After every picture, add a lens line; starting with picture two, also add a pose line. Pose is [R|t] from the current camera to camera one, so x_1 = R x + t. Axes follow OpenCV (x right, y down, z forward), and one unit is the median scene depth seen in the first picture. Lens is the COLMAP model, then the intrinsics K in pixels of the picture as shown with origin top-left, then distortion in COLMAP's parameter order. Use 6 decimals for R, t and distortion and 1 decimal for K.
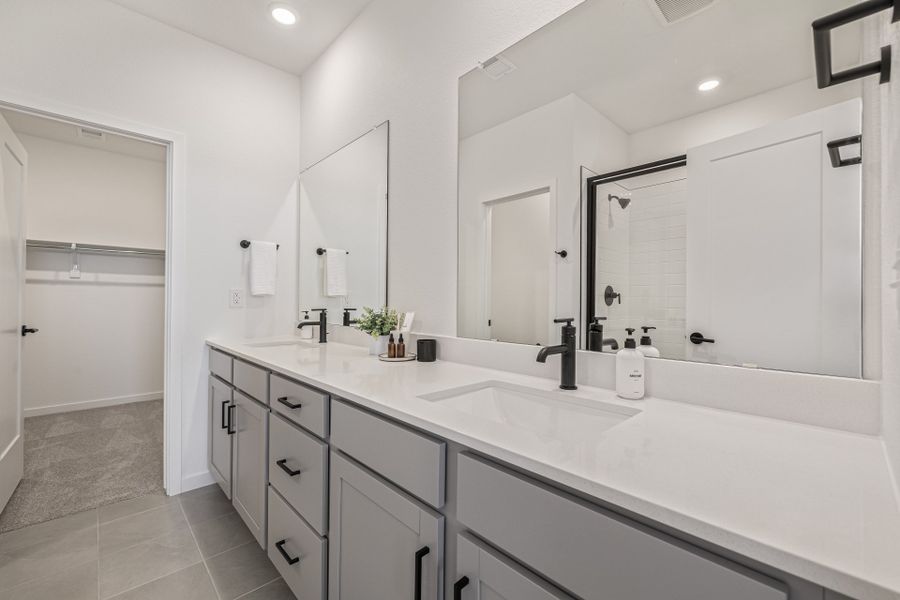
lens RADIAL K [[381.0, 0, 451.7], [0, 381.0, 301.3], [0, 0, 1]] dist [-0.000775, 0.000341]
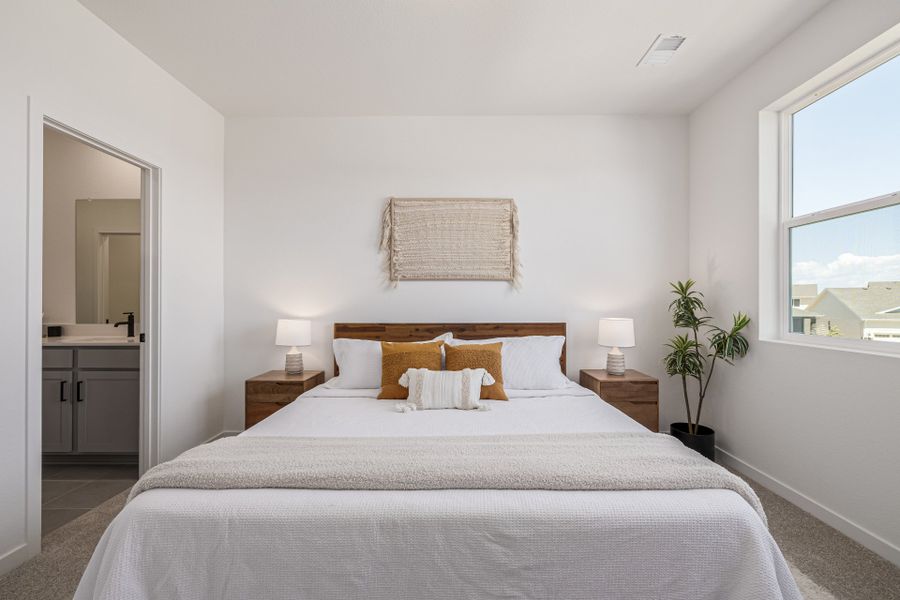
lens RADIAL K [[381.0, 0, 451.7], [0, 381.0, 301.3], [0, 0, 1]] dist [-0.000775, 0.000341]
pose [[0.693677, -0.005157, 0.720268, -0.063935], [0.007030, 0.999975, 0.000389, -0.017480], [-0.720252, 0.004794, 0.693696, -2.059705]]
